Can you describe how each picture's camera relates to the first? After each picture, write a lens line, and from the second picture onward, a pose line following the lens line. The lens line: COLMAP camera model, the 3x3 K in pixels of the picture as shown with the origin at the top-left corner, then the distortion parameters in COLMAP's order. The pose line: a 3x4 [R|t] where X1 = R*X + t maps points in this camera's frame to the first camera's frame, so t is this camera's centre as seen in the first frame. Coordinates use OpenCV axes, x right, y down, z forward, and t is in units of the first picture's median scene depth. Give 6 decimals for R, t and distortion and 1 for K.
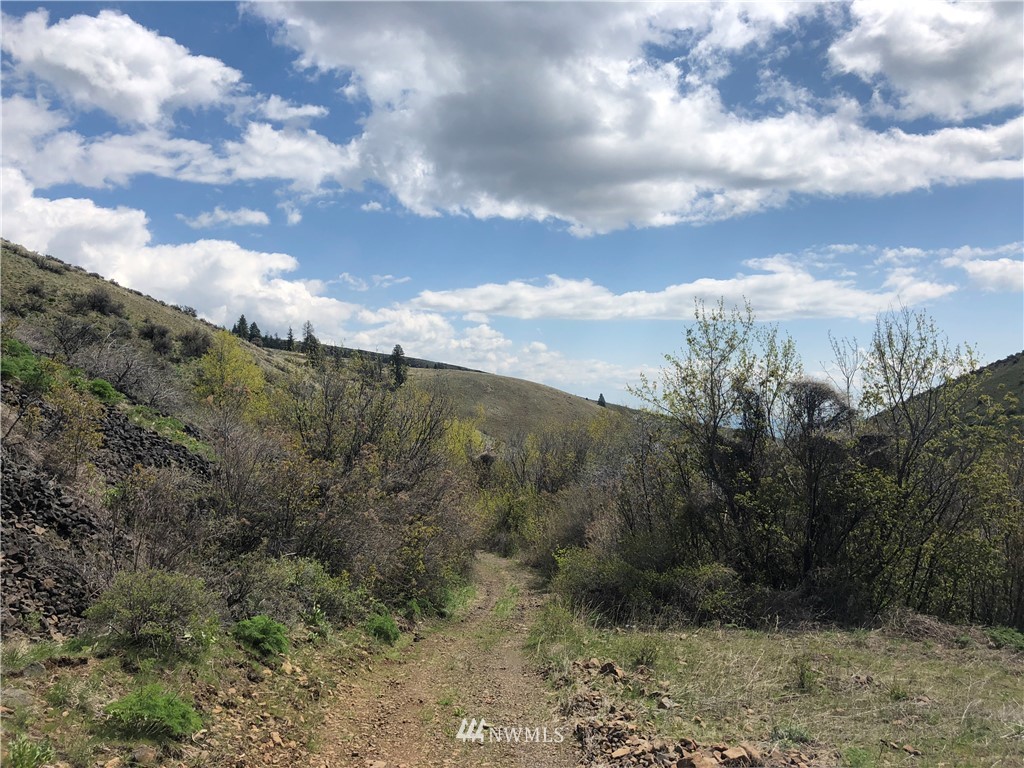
lens RADIAL K [[851.3, 0, 512.0], [0, 851.3, 384.0], [0, 0, 1]] dist [0.081146, -0.071203]
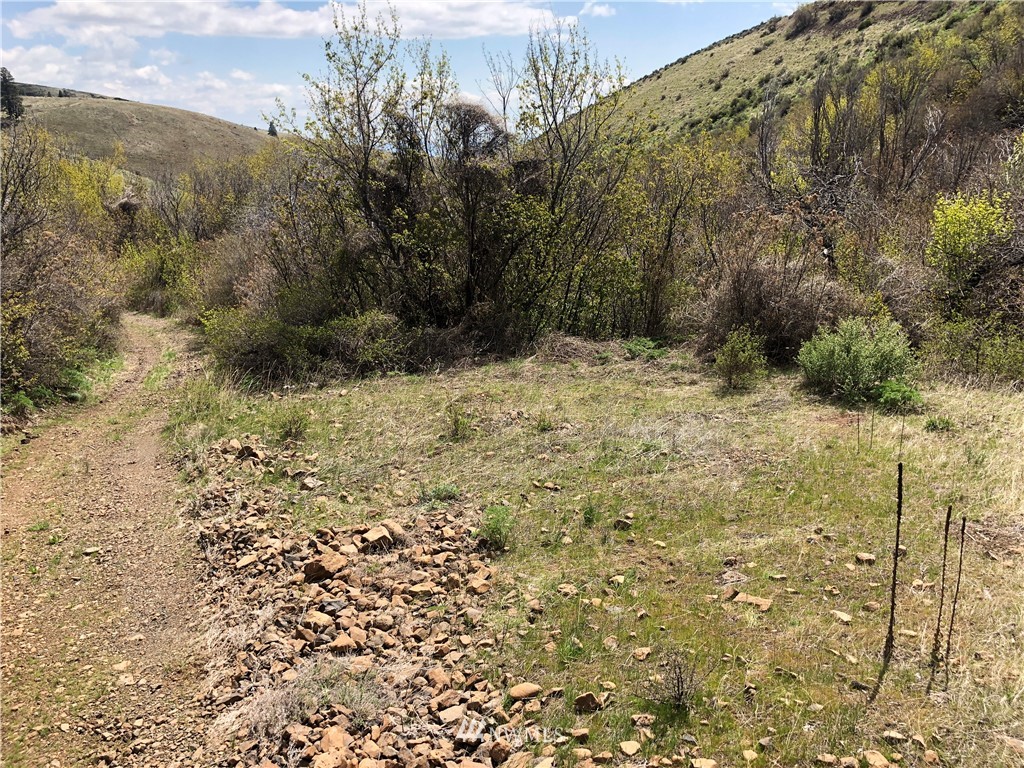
lens RADIAL K [[807.0, 0, 512.0], [0, 807.0, 384.0], [0, 0, 1]] dist [0.002086, 0.003788]
pose [[0.936765, -0.138936, 0.321198, 0.072864], [0.027349, 0.944072, 0.328602, -0.001685], [-0.348889, -0.299039, 0.888174, 0.120742]]
